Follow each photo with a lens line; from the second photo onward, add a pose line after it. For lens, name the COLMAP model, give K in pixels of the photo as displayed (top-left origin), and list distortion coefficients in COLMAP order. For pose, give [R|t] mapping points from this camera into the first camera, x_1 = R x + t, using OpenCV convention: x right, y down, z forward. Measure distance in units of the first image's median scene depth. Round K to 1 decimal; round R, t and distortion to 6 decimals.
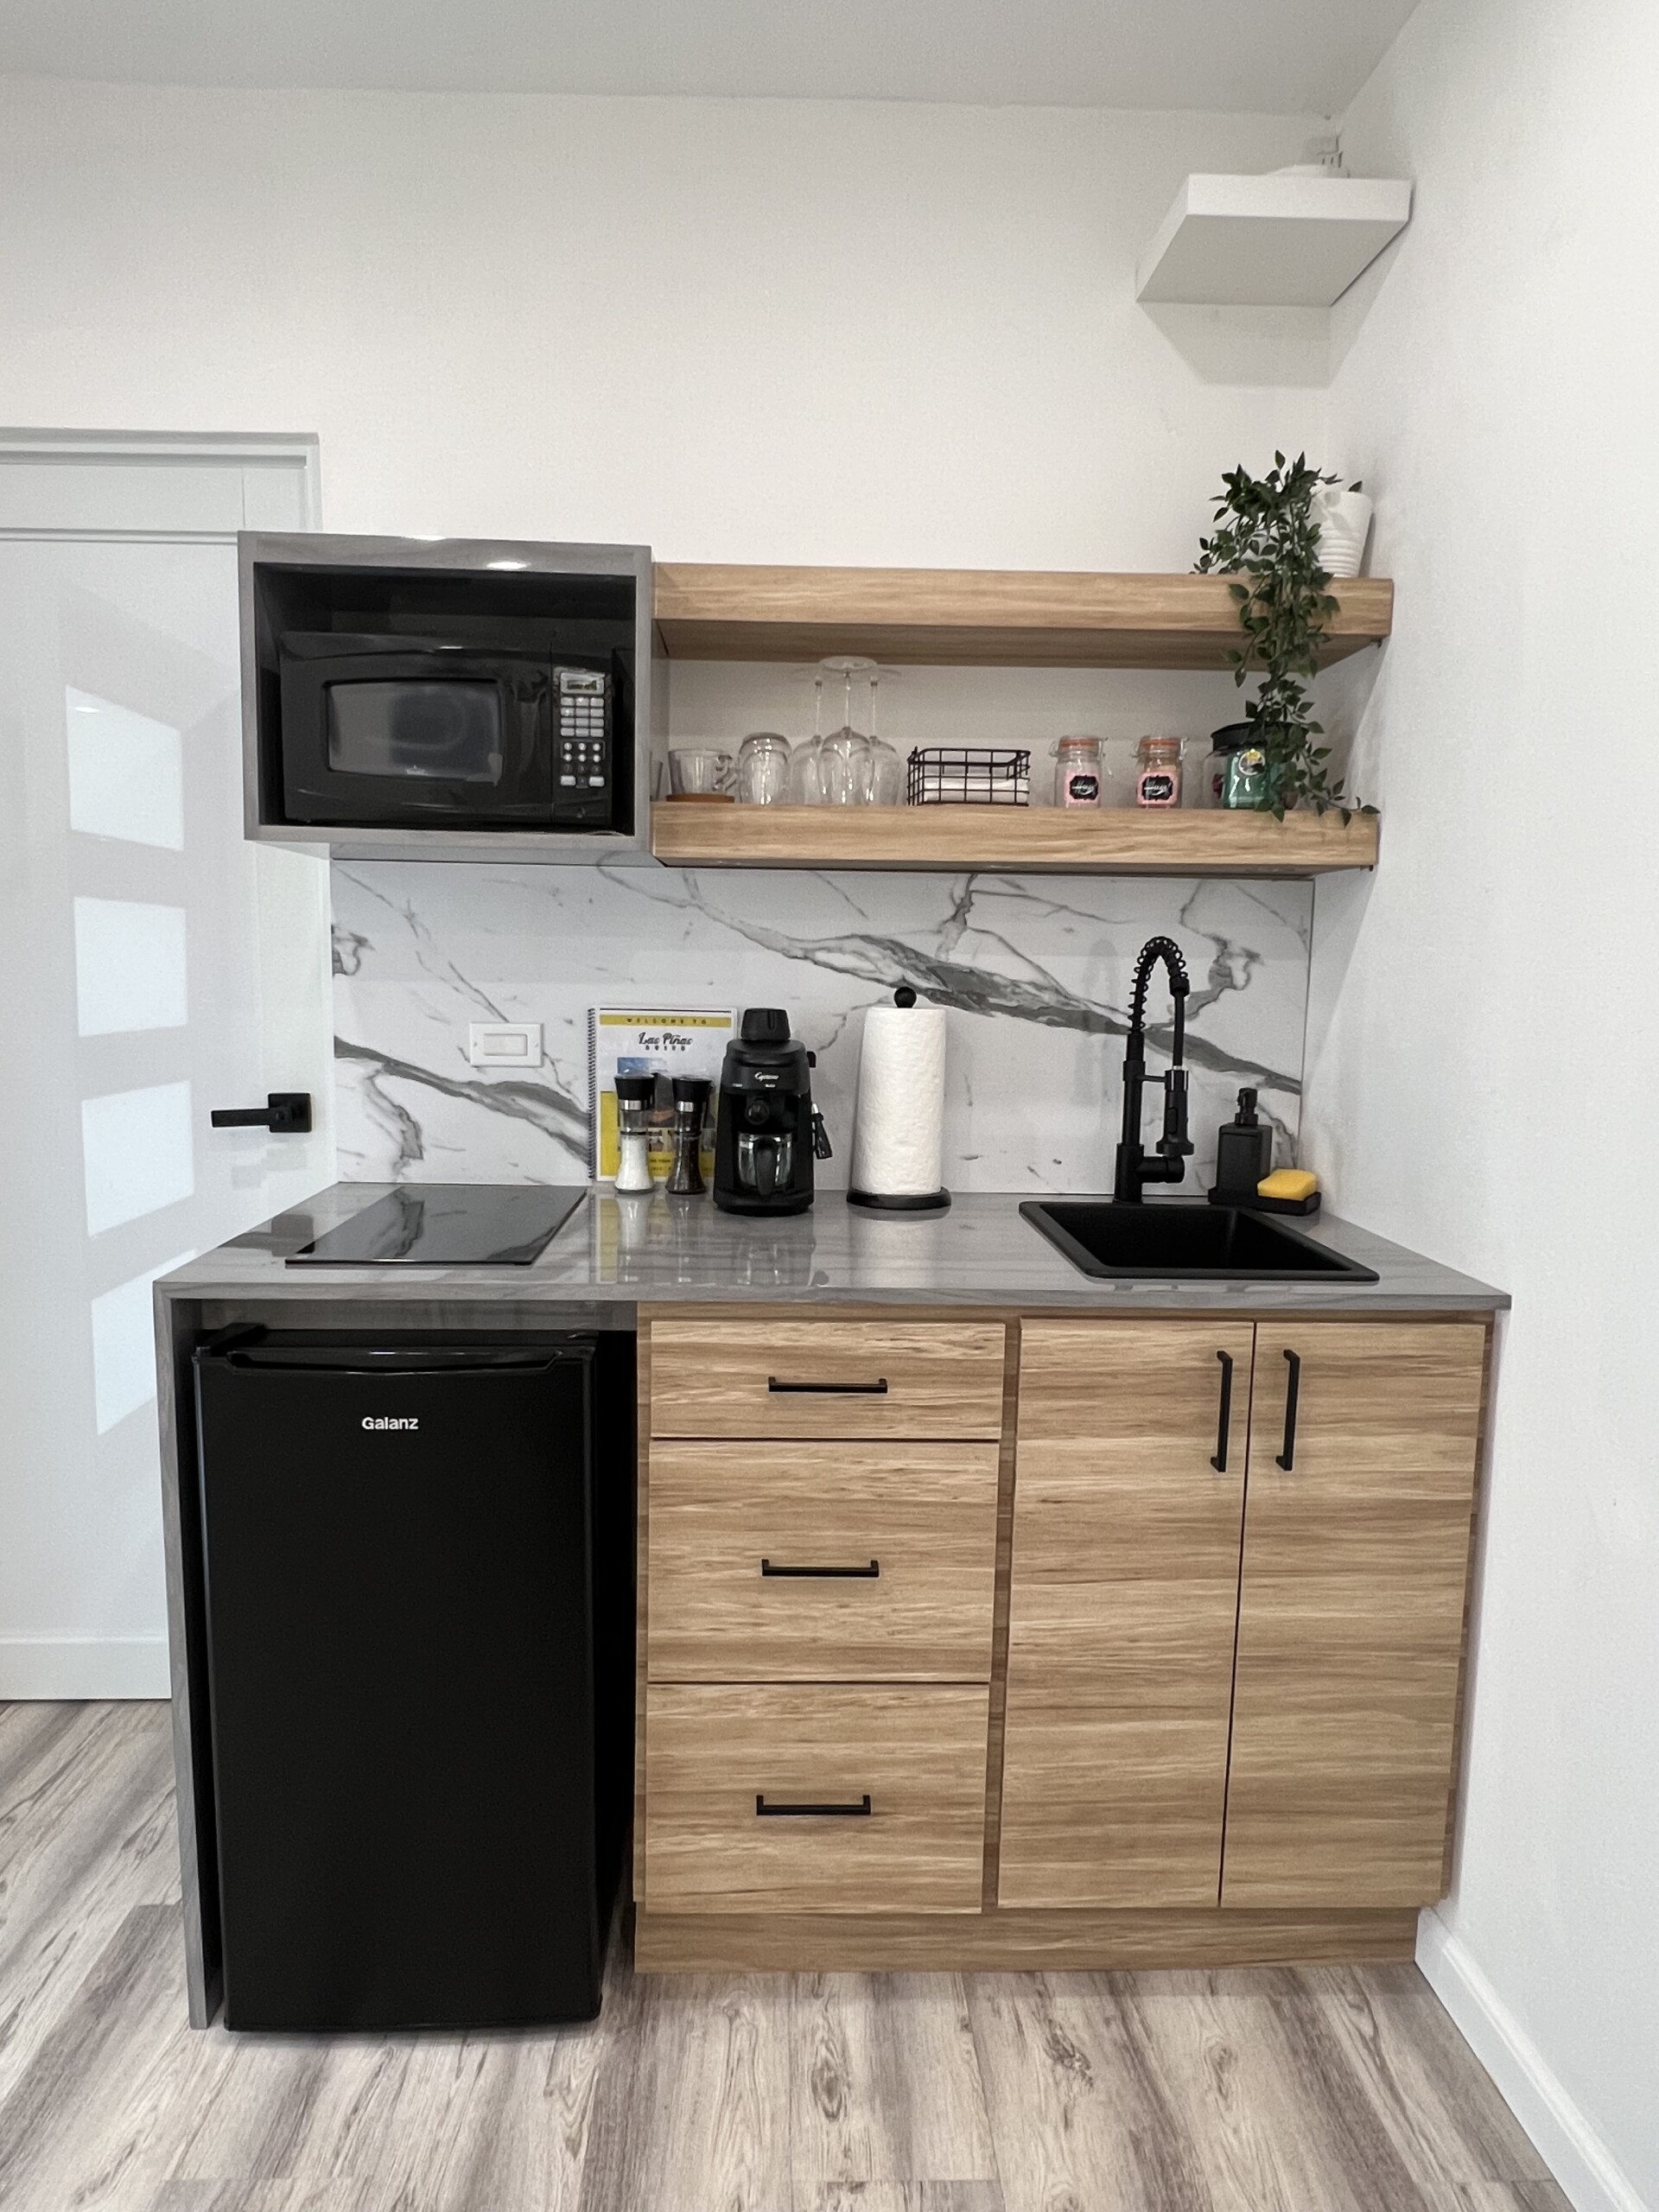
lens RADIAL K [[1296.8, 0, 826.7], [0, 1296.8, 1098.9], [0, 0, 1]] dist [-0.003312, -0.000095]
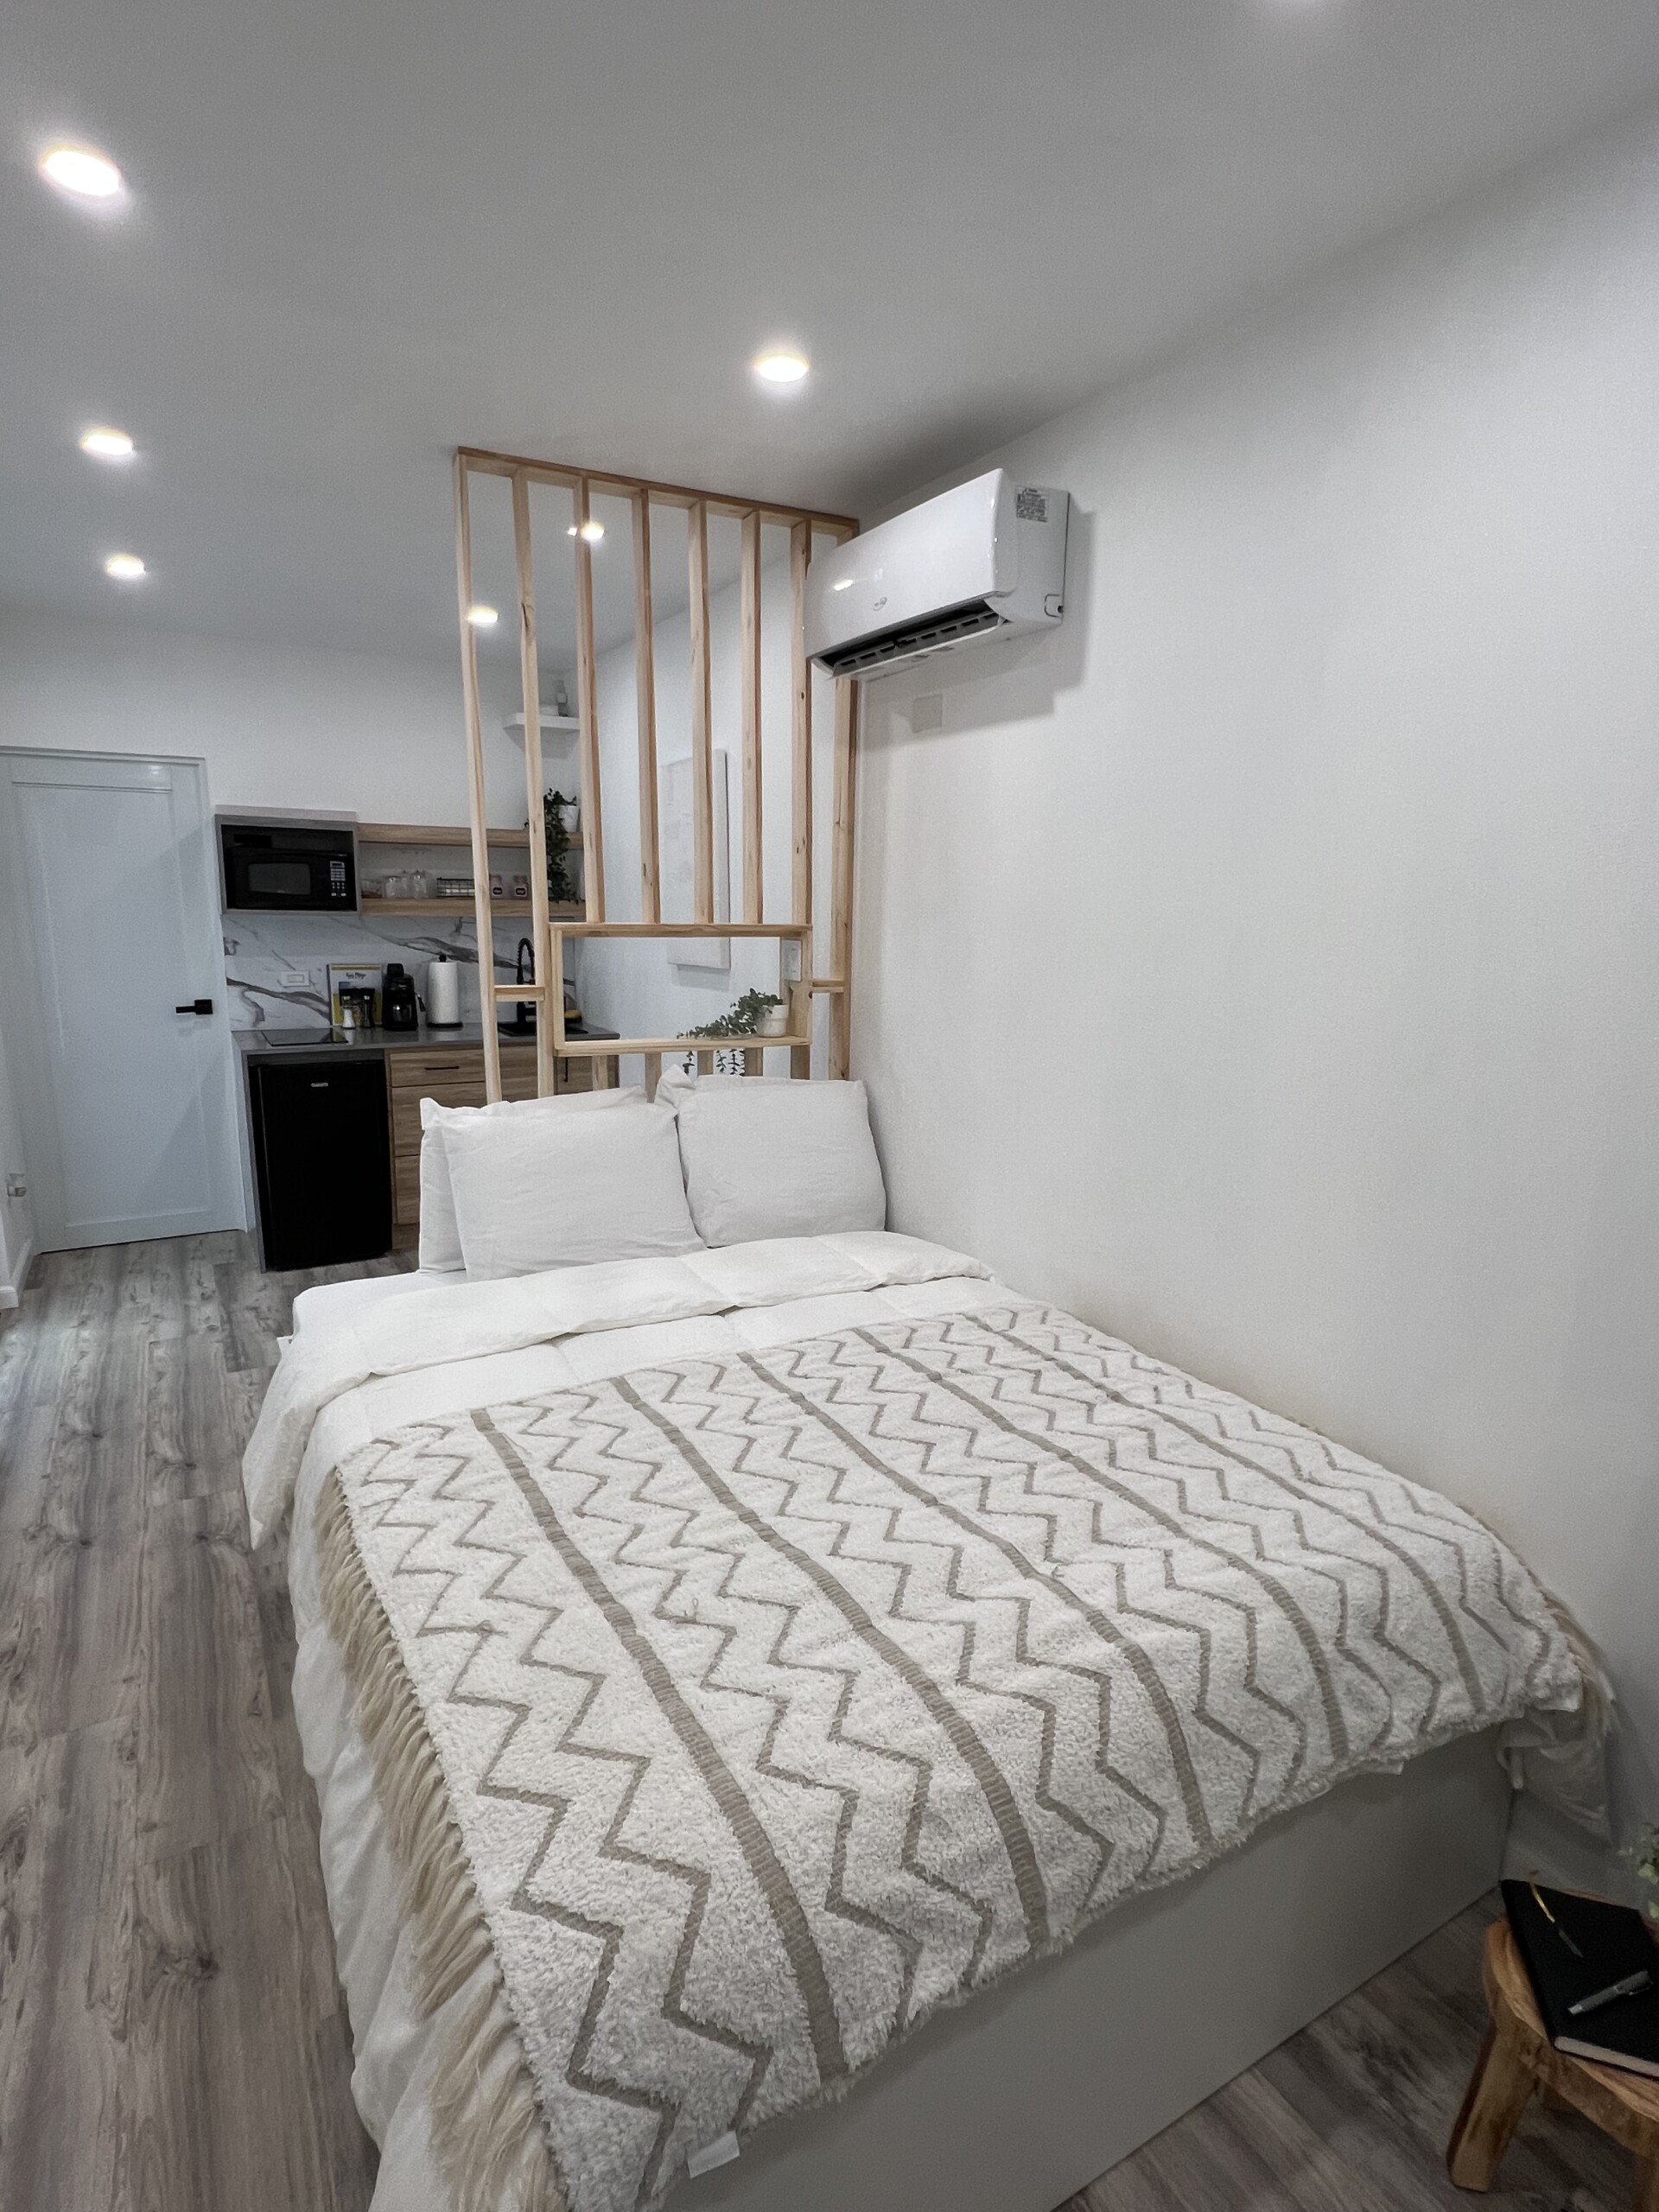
lens RADIAL K [[1115.5, 0, 819.4], [0, 1115.5, 1101.2], [0, 0, 1]] dist [-0.002834, -0.000063]
pose [[0.879519, -0.087292, 0.467790, -0.408740], [0.047095, 0.994172, 0.096972, 0.042792], [-0.473528, -0.063258, 0.878504, -1.715121]]
